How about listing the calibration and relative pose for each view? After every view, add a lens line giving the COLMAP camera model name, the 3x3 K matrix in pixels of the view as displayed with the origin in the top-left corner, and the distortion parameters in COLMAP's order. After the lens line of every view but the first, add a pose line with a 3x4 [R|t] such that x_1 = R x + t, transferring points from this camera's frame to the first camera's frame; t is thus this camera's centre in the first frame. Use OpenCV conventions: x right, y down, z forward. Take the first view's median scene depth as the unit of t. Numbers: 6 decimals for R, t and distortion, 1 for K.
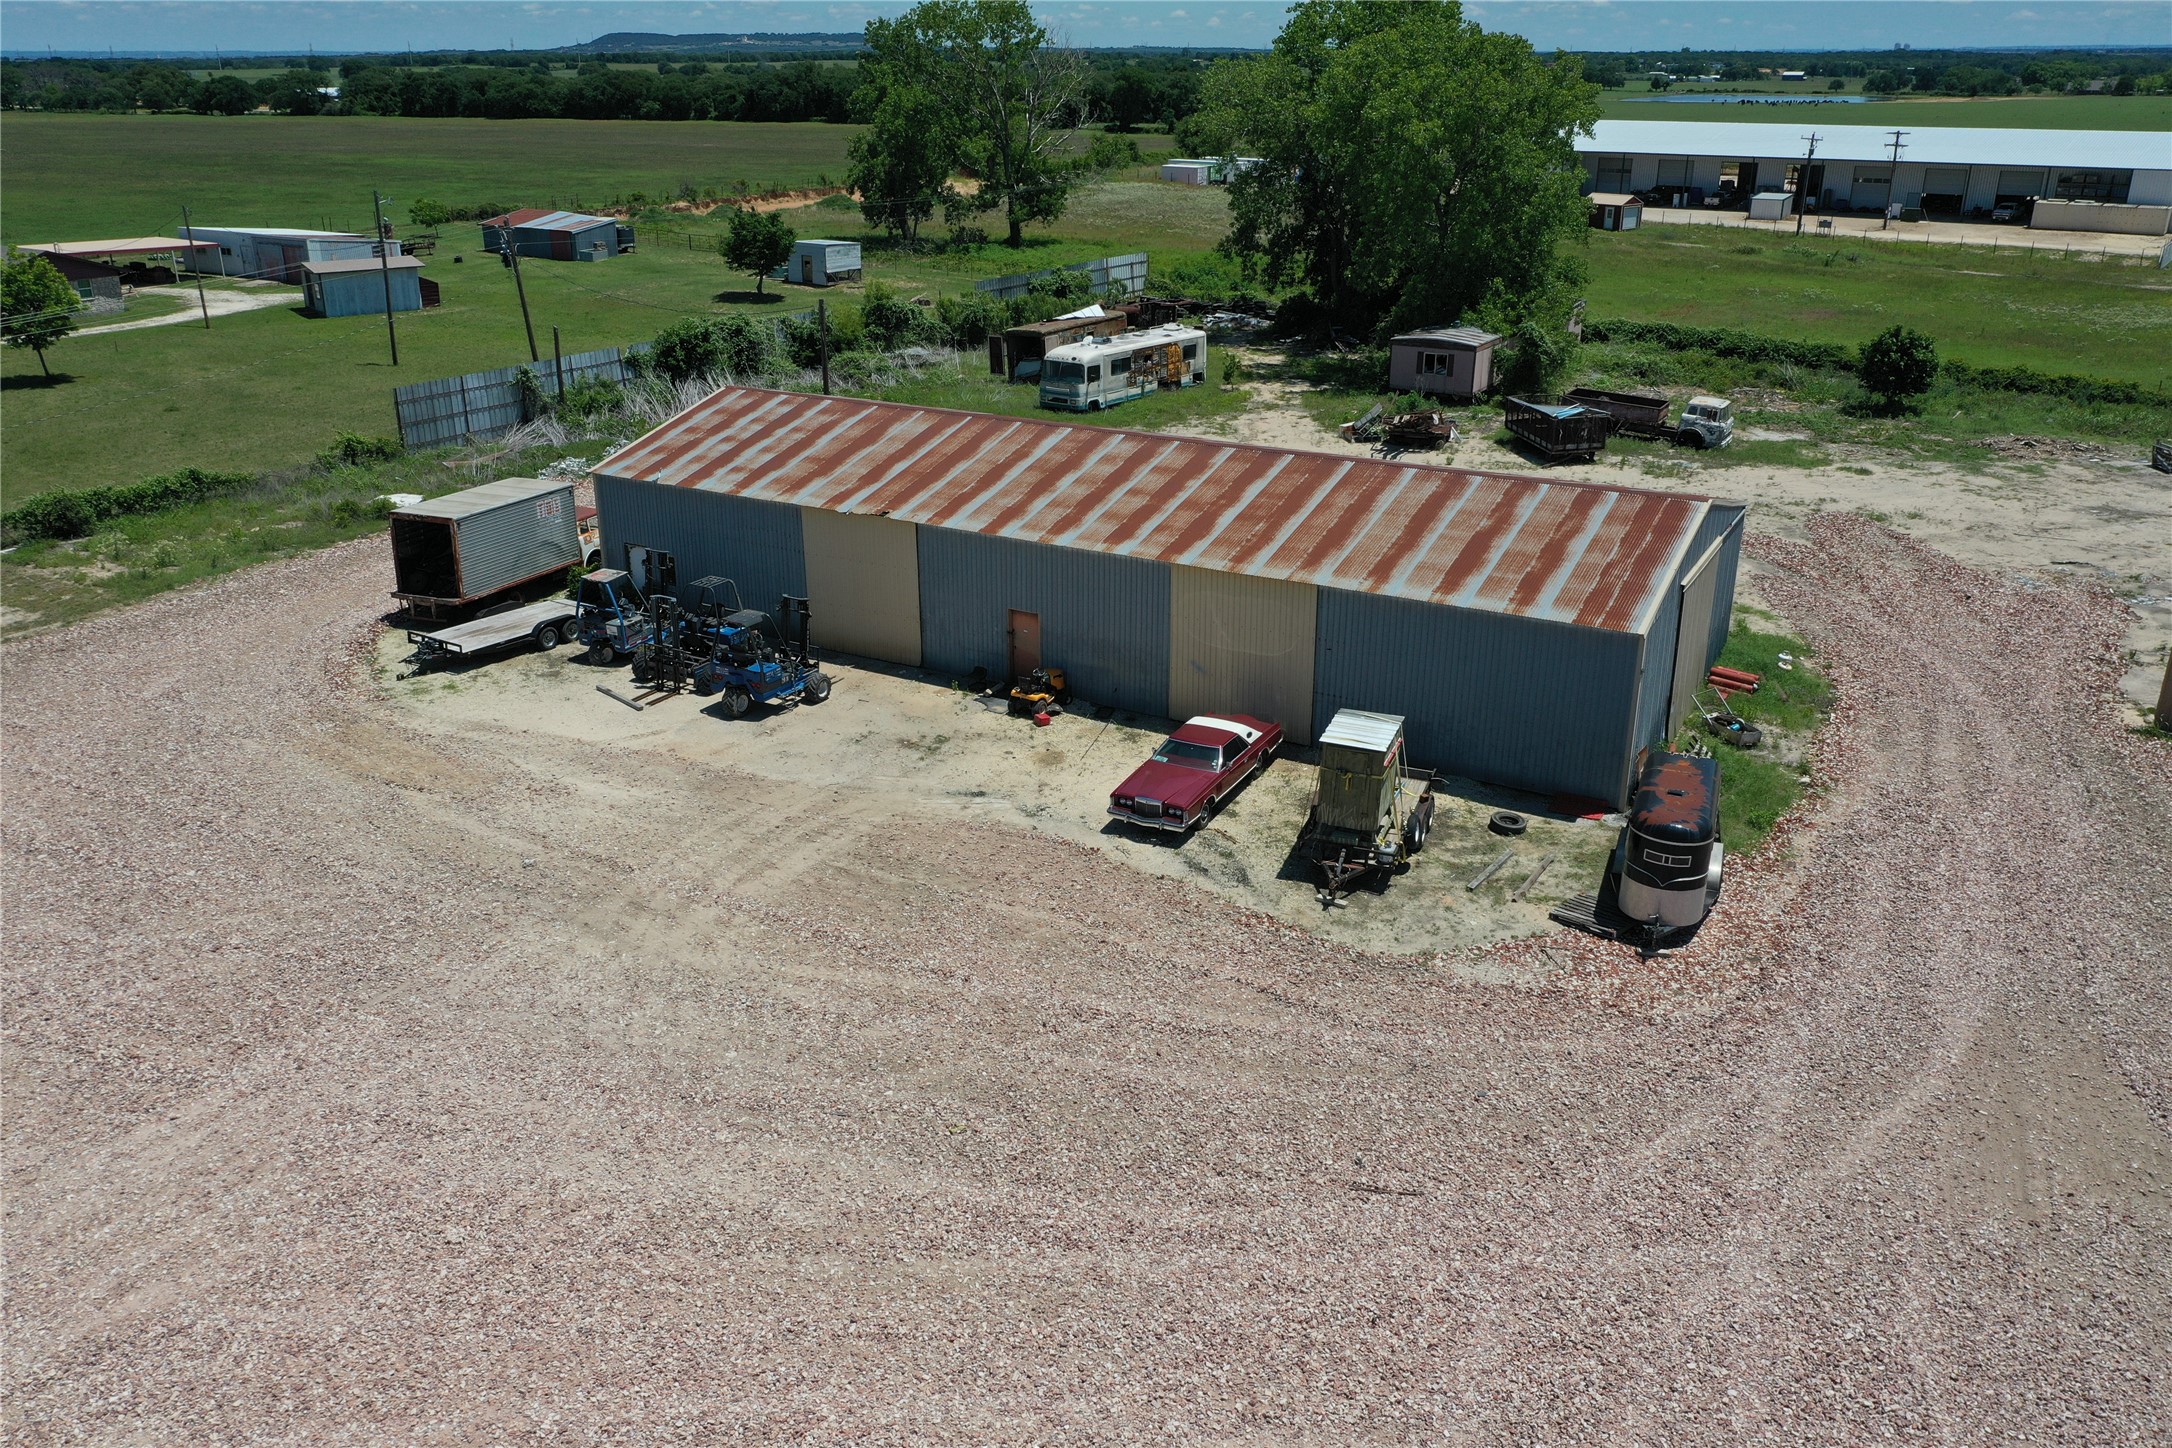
lens RADIAL K [[1703.8, 0, 1085.2], [0, 1703.8, 726.7], [0, 0, 1]] dist [0.003805, -0.000836]
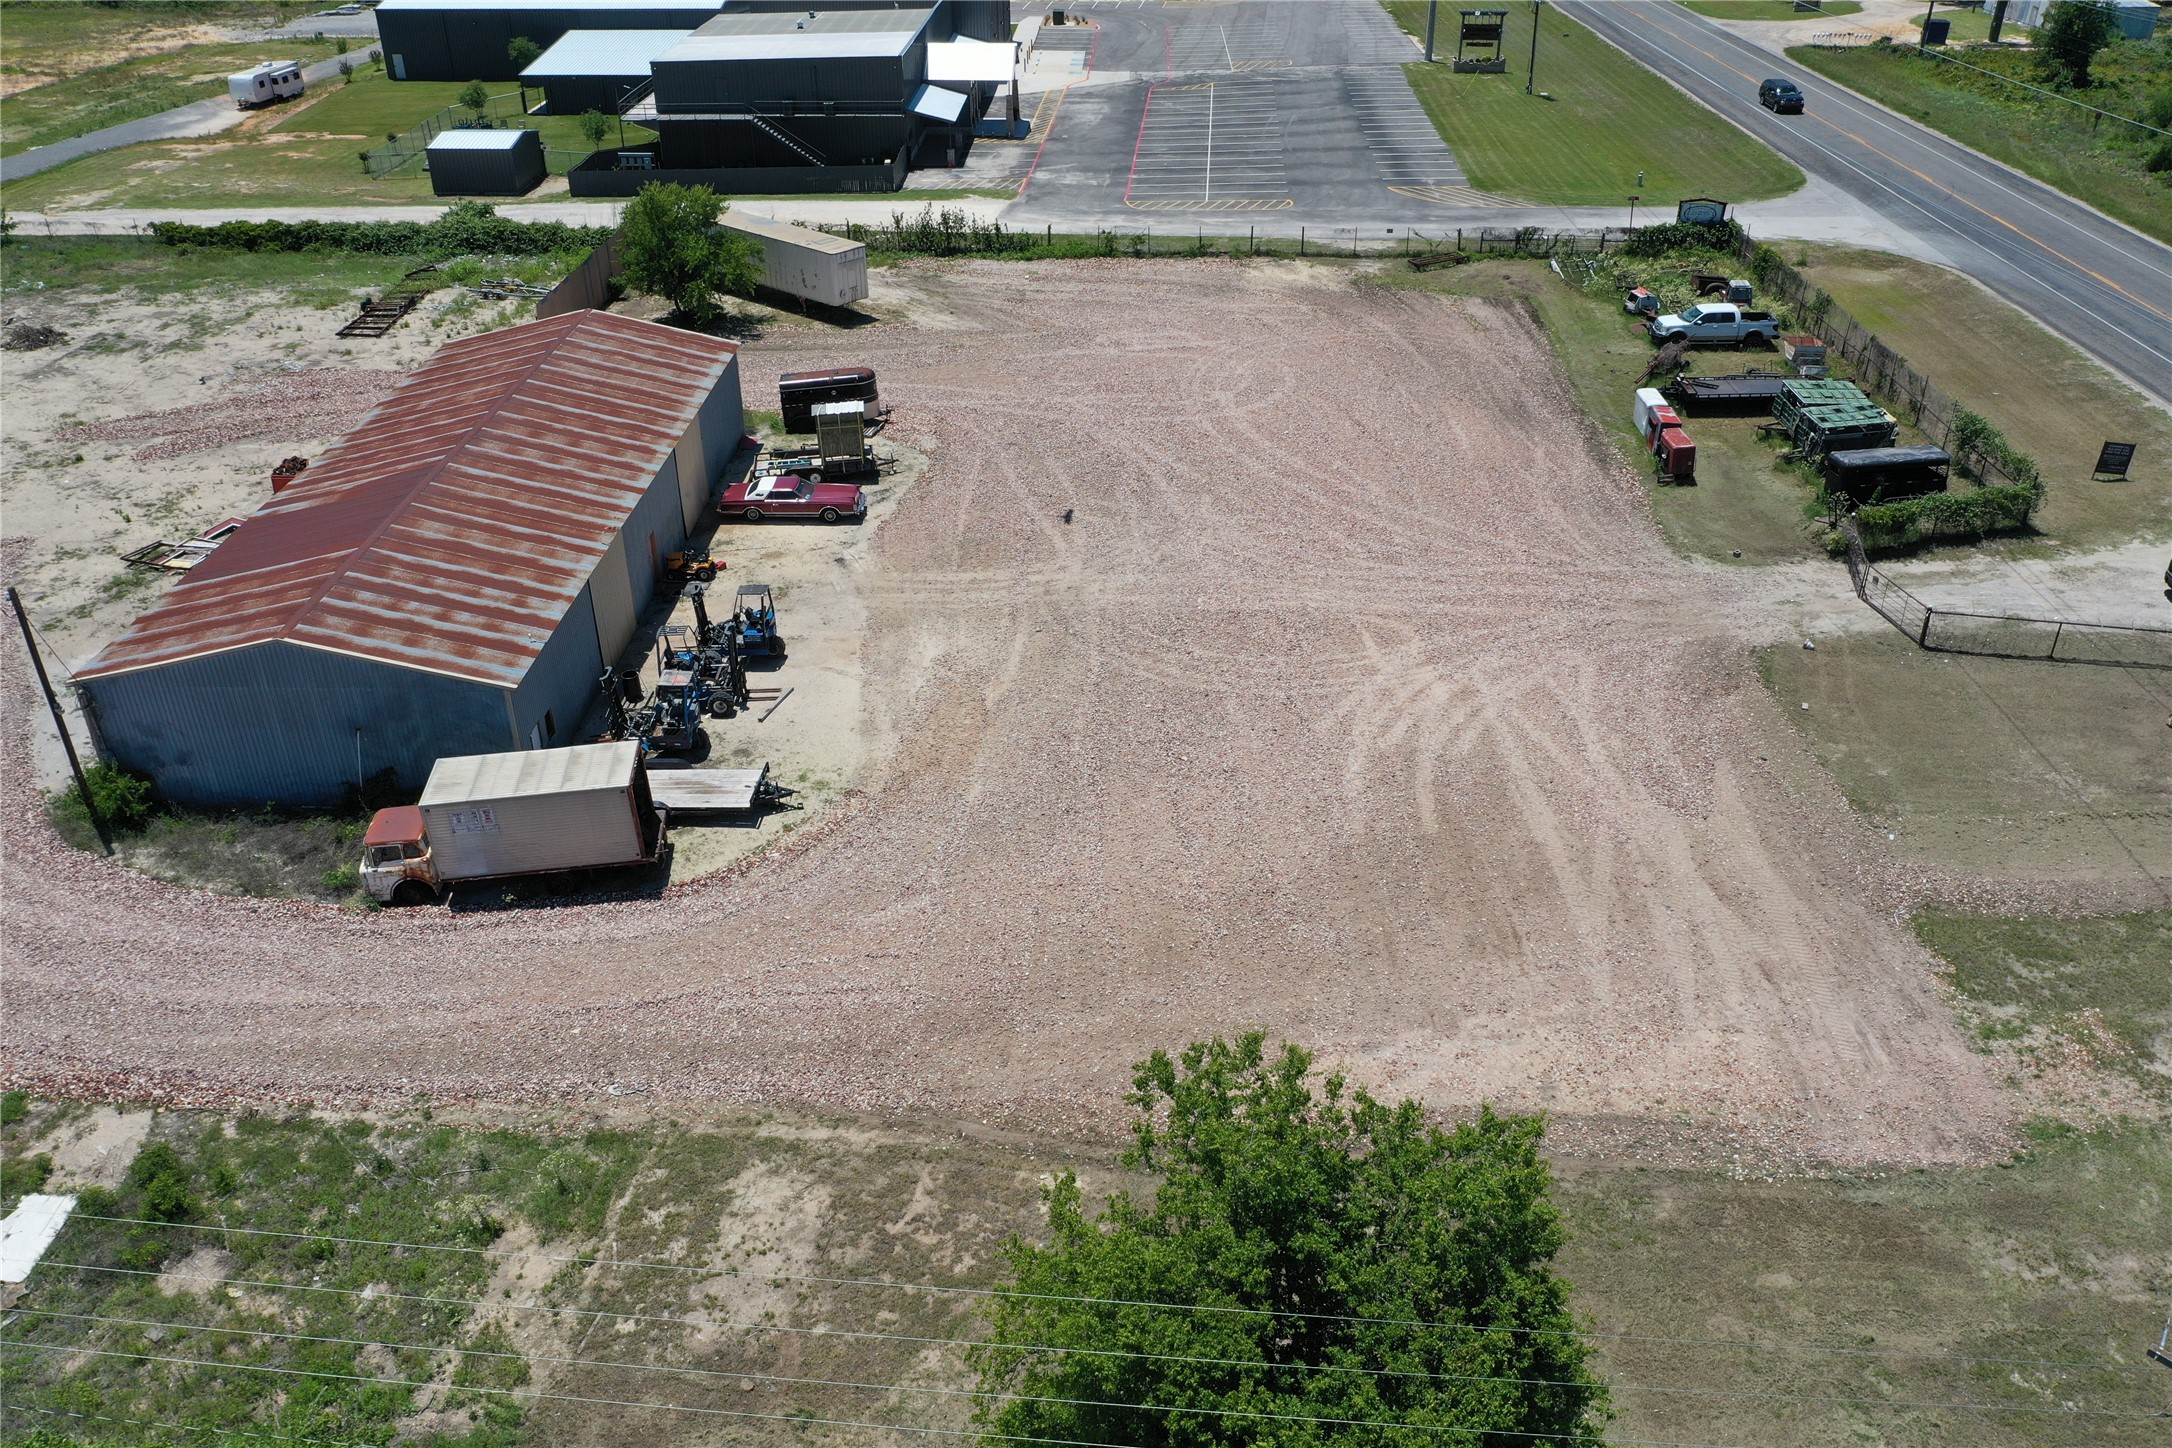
lens RADIAL K [[1703.8, 0, 1080.3], [0, 1703.8, 718.0], [0, 0, 1]] dist [0.003805, -0.000836]
pose [[-0.462372, -0.445423, 0.766688, -1.195518], [0.335649, 0.712397, 0.616303, -0.629220], [-0.820702, 0.542300, -0.179887, 0.936793]]
